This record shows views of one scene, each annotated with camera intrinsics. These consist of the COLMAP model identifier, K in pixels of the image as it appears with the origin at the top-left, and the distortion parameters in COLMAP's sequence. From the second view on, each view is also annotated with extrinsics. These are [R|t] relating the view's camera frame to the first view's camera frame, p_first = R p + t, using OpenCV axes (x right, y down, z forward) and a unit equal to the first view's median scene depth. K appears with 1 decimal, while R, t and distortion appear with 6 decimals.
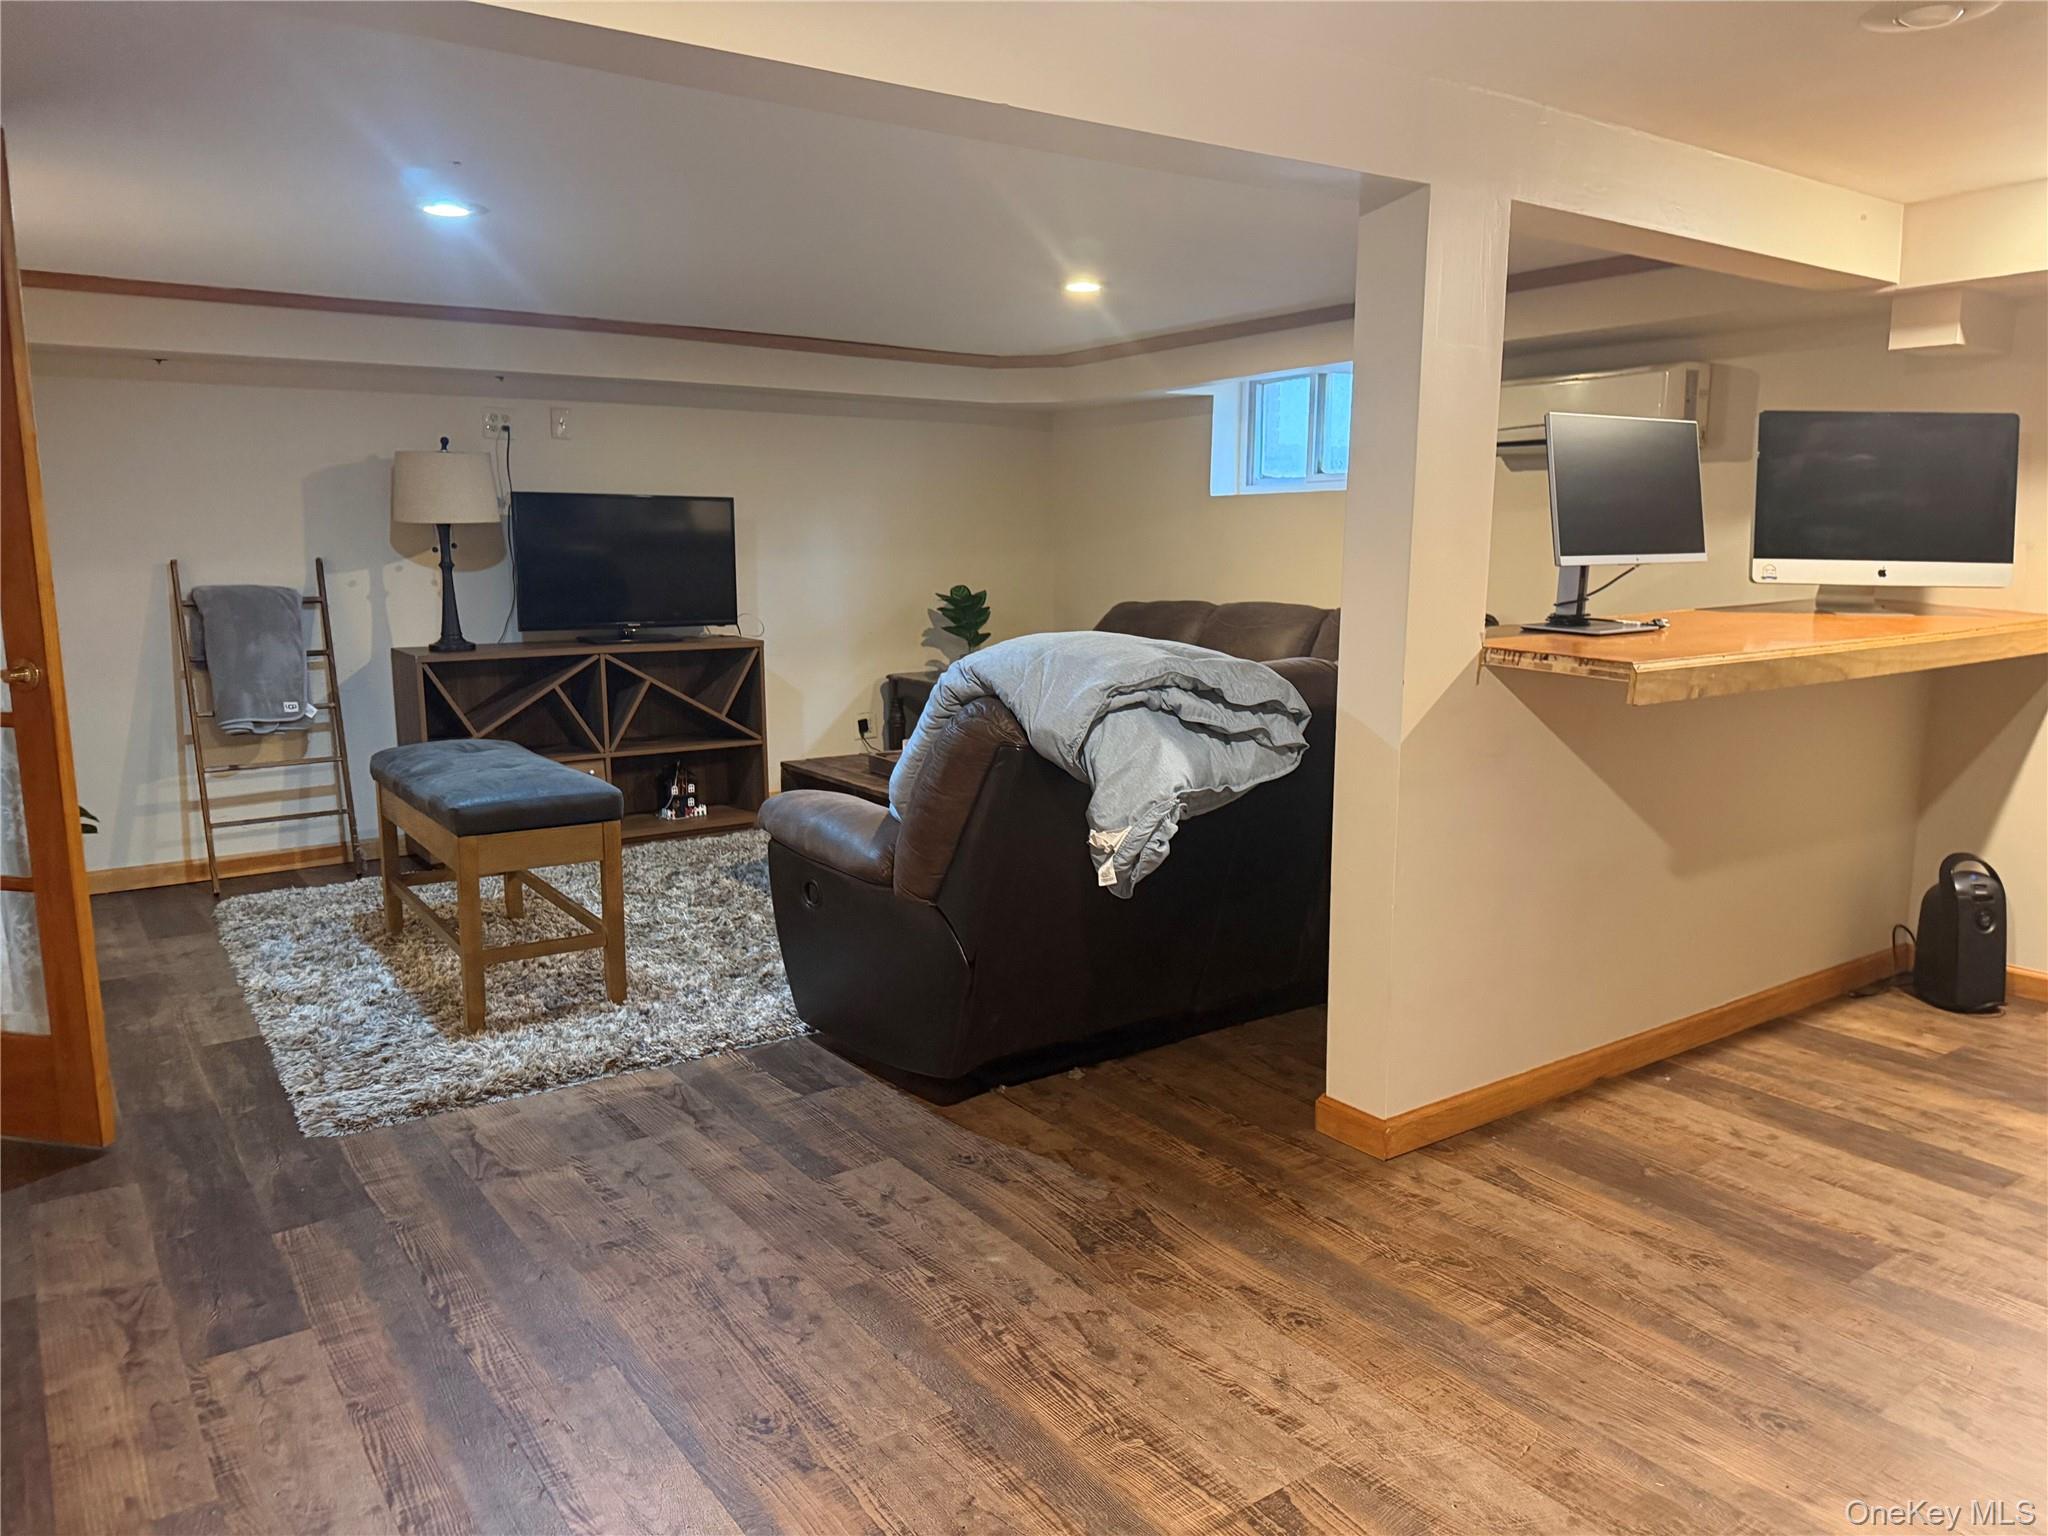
lens RADIAL K [[1429.0, 0, 1026.3], [0, 1429.0, 769.1], [0, 0, 1]] dist [0.068327, -0.035913]
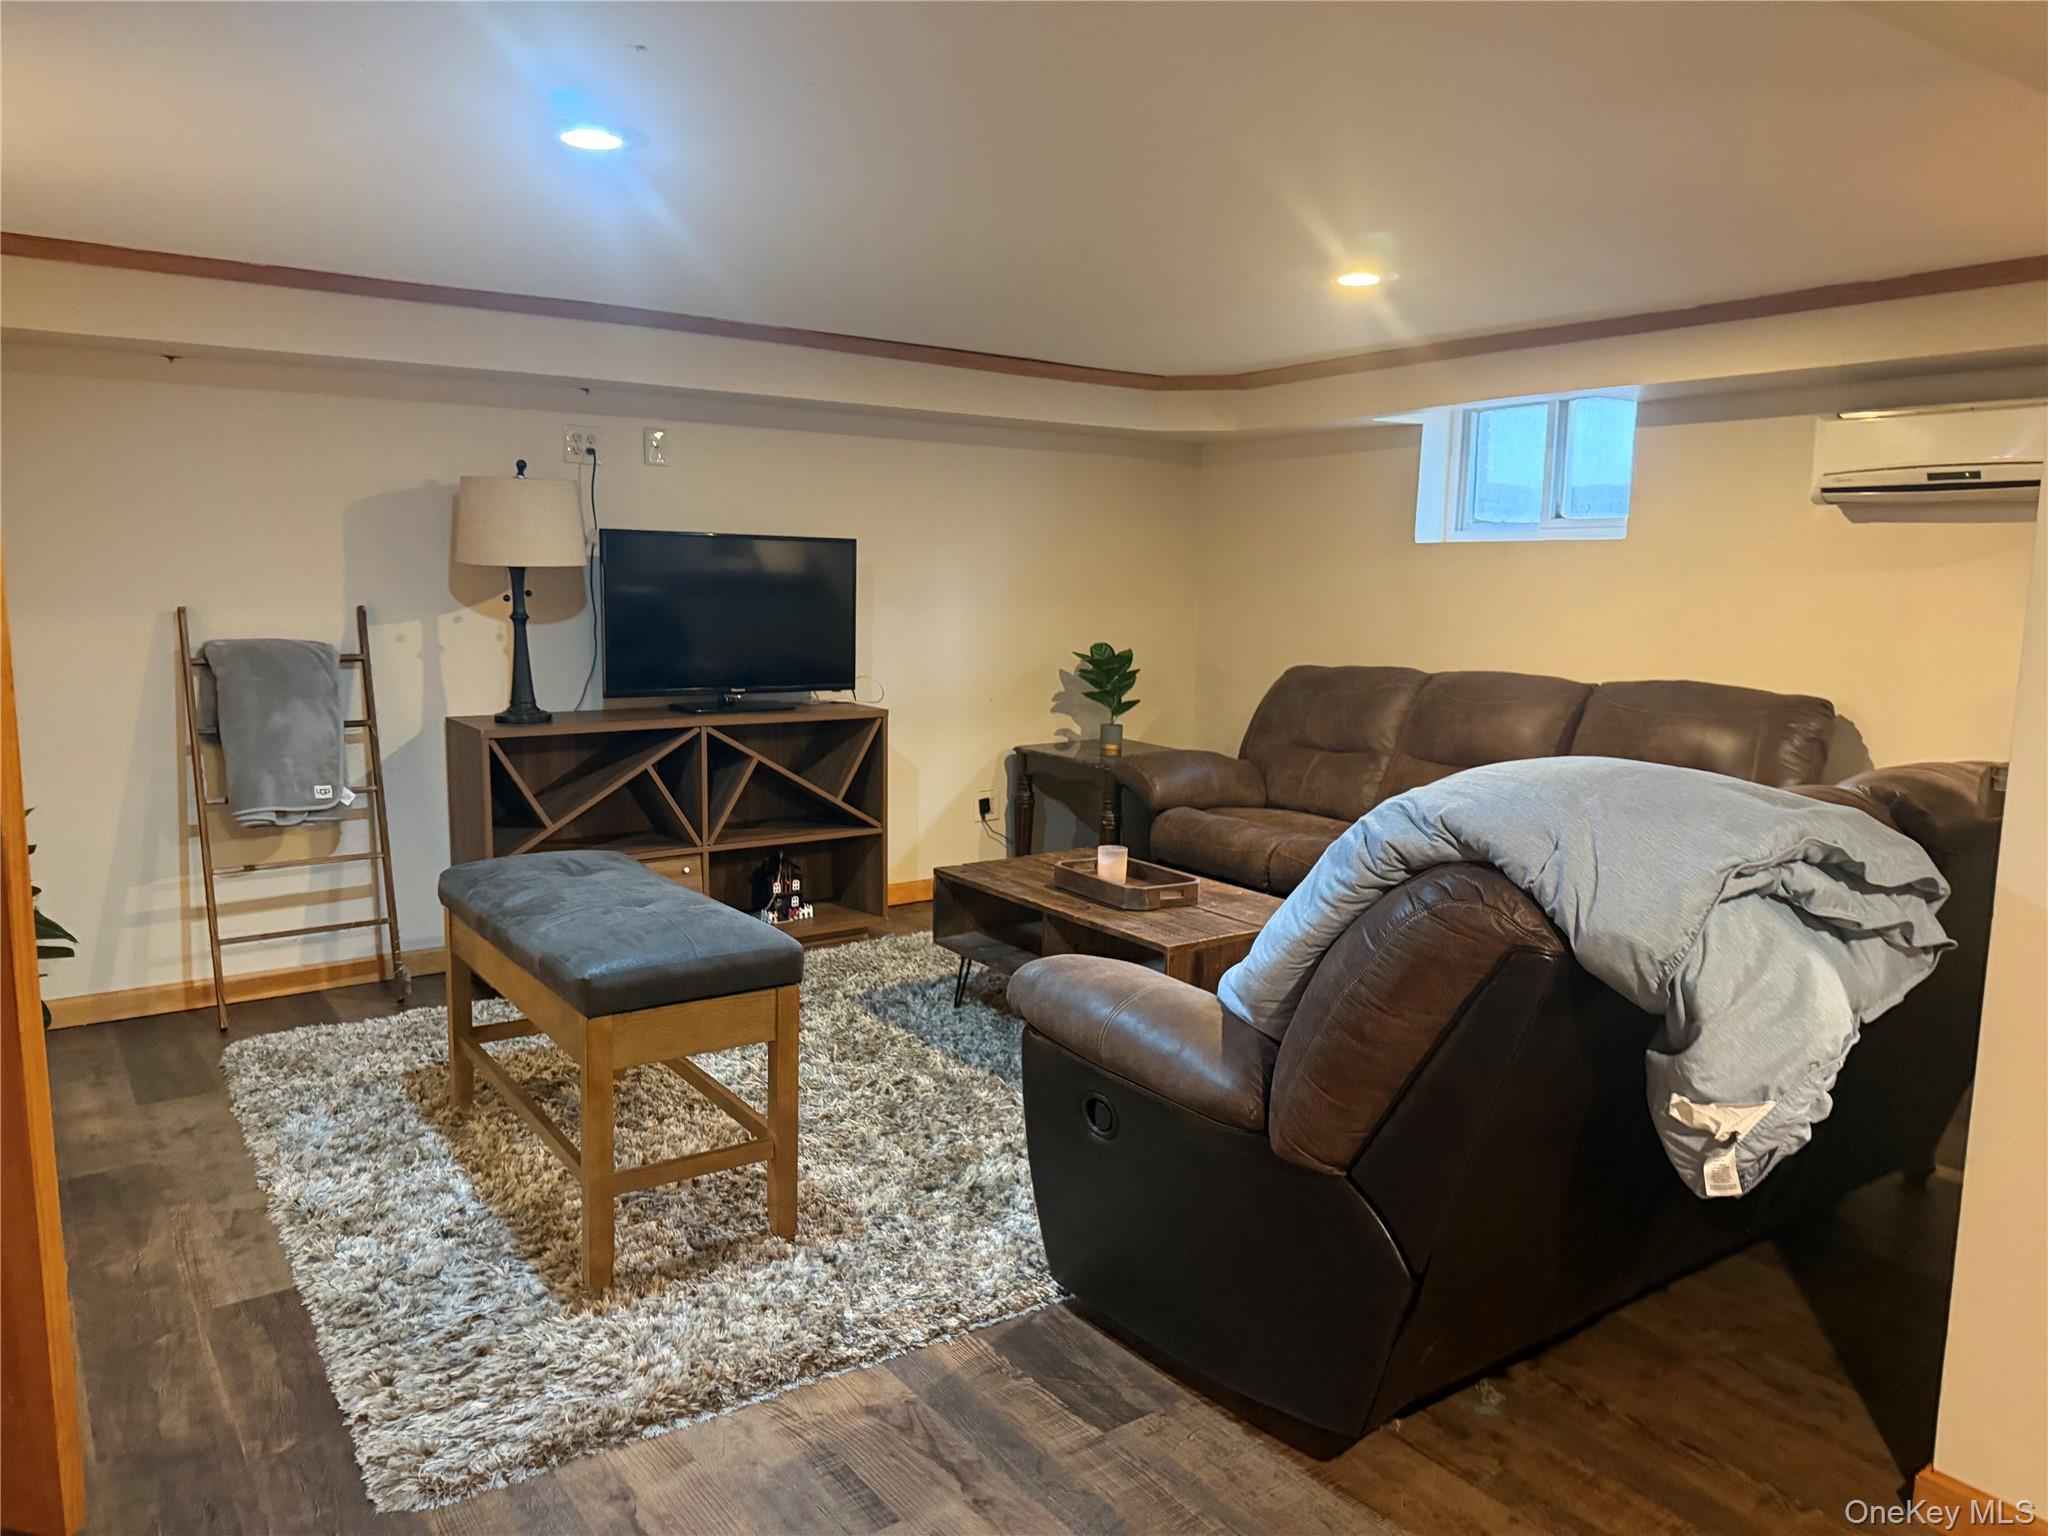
lens RADIAL K [[1429.0, 0, 1022.9], [0, 1429.0, 771.9], [0, 0, 1]] dist [0.068327, -0.035913]
pose [[0.999859, 0.014641, 0.008256, -0.151083], [-0.014447, 0.999630, -0.023047, -0.048425], [-0.008590, 0.022924, 0.999700, 0.233546]]
